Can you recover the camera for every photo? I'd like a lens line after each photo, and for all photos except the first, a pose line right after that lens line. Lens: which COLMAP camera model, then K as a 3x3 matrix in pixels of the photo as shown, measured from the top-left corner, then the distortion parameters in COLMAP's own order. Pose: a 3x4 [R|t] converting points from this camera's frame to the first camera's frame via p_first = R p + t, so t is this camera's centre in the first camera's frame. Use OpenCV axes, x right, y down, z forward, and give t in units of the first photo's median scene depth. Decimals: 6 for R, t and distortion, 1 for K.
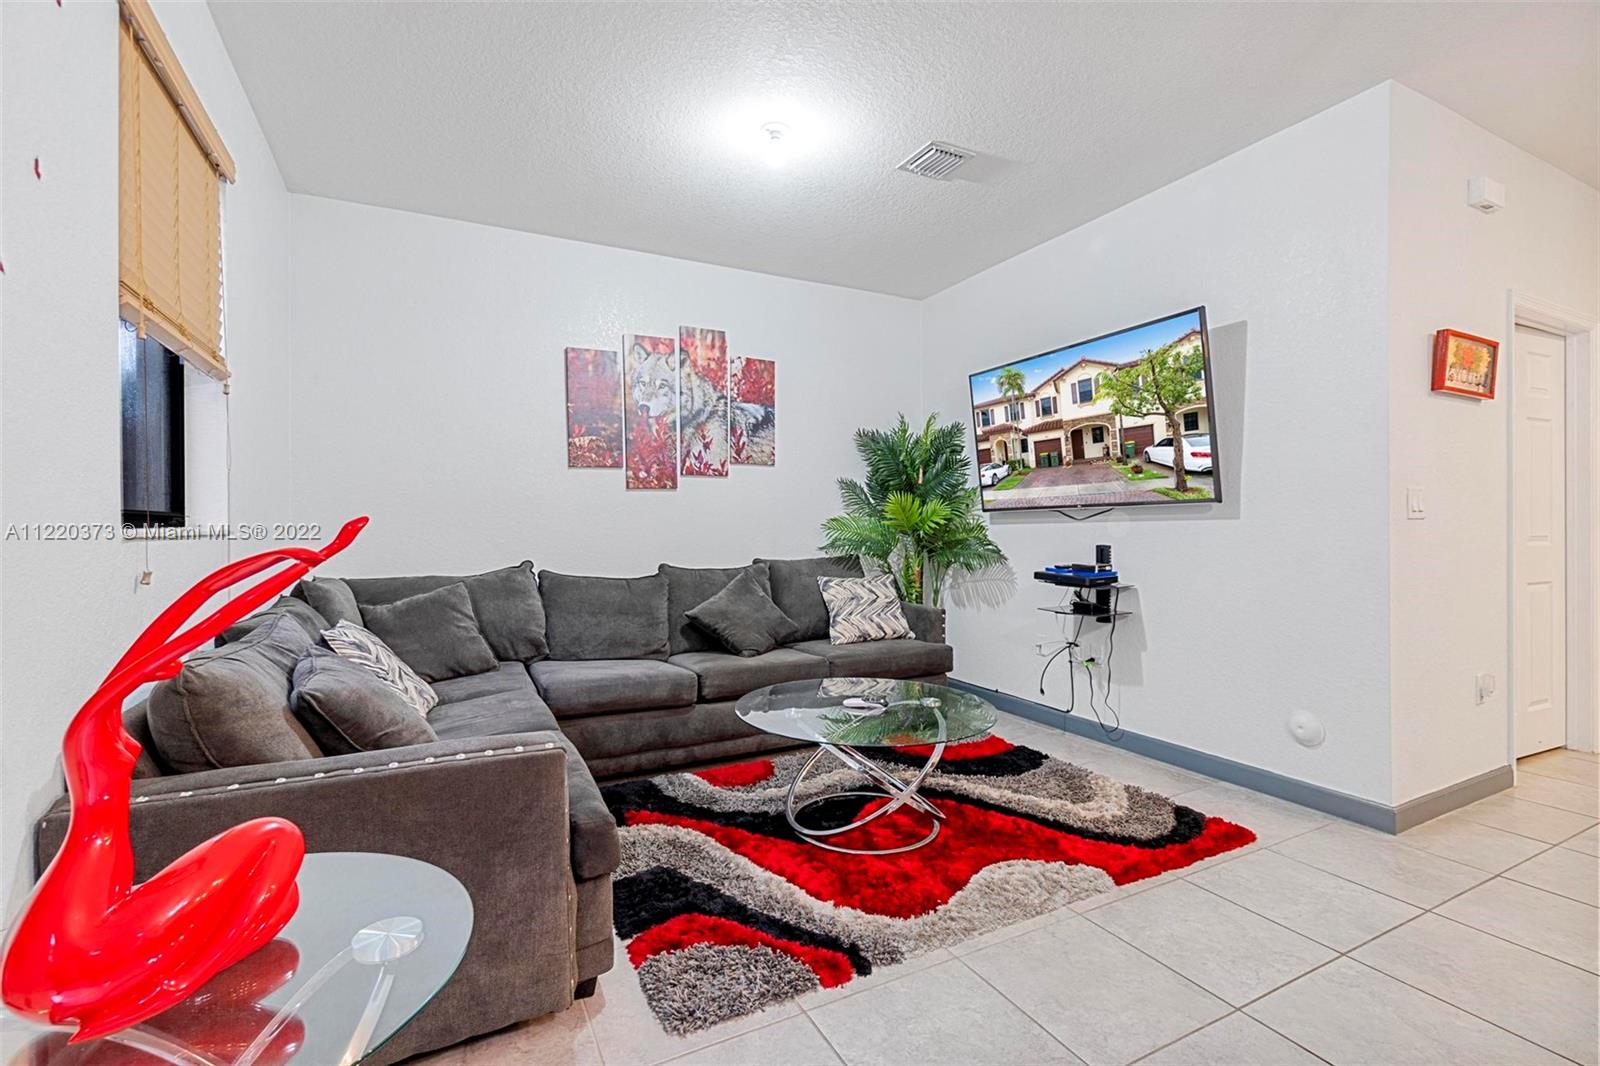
lens RADIAL K [[697.7, 0, 800.0], [0, 697.7, 533.0], [0, 0, 1]] dist [-0.000554, -0.000332]
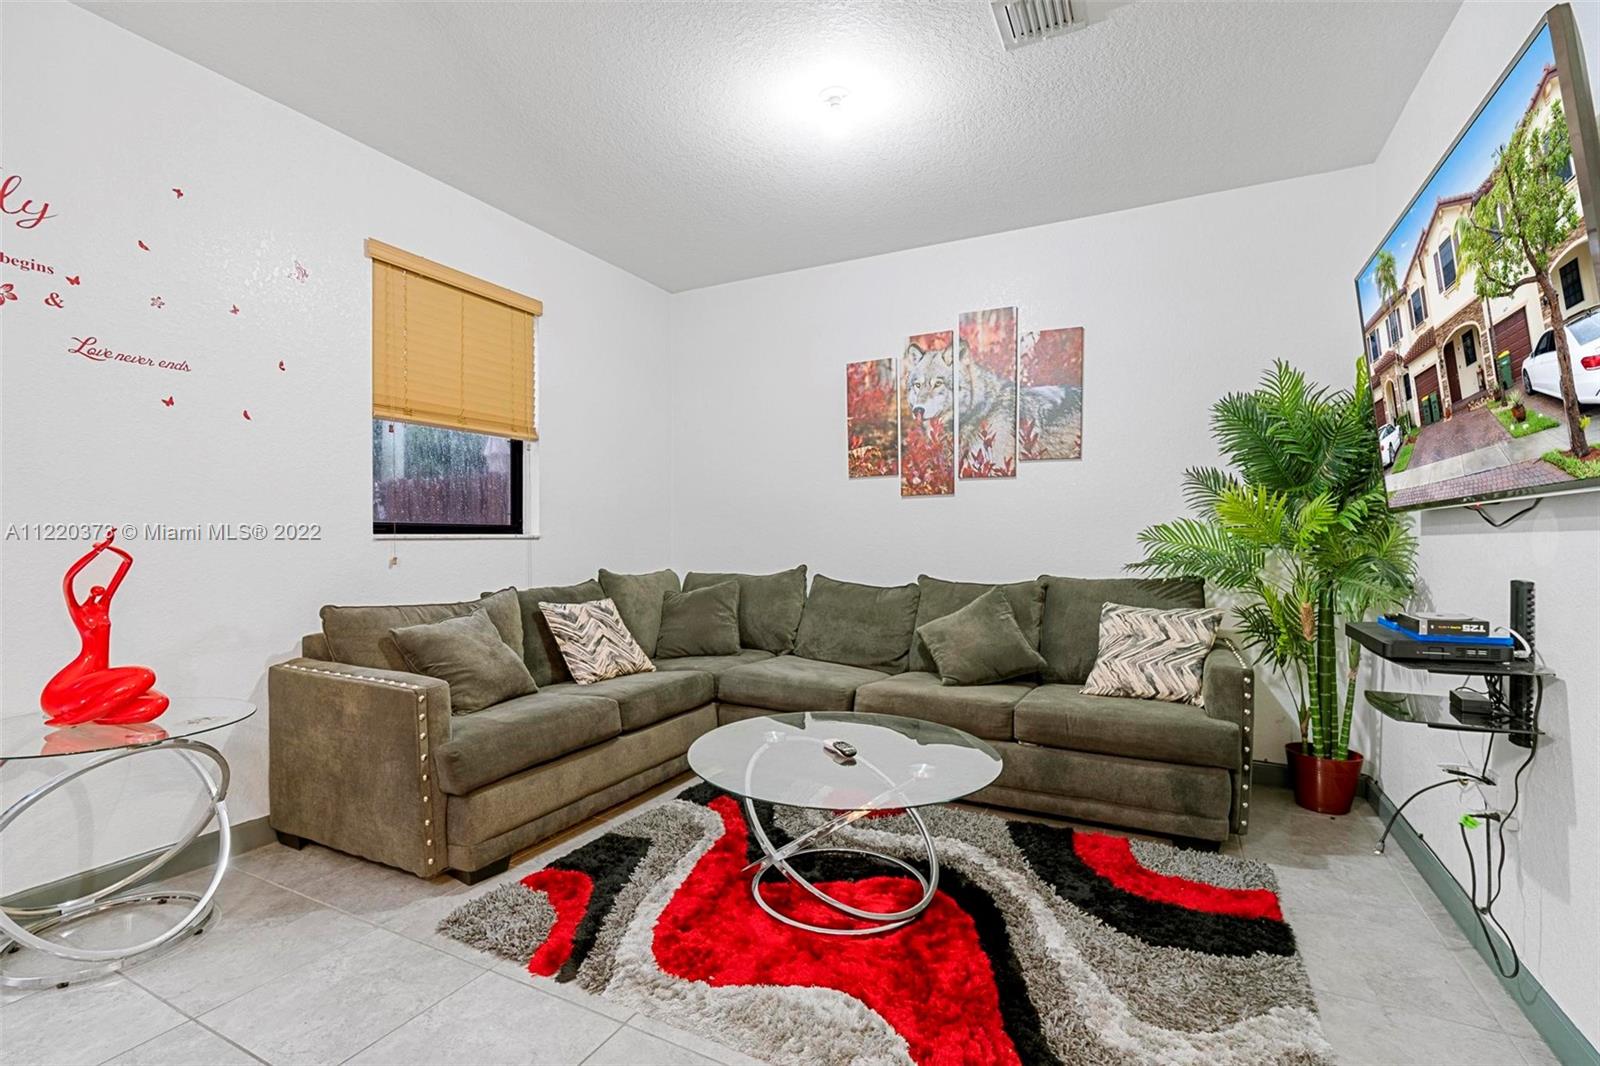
lens RADIAL K [[721.9, 0, 800.6], [0, 721.9, 545.2], [0, 0, 1]] dist [-0.009141, -0.000454]
pose [[0.584835, 0.015639, -0.811001, 0.494607], [-0.013118, 0.999866, 0.009822, -0.002902], [0.811046, 0.004895, 0.584962, 0.297516]]
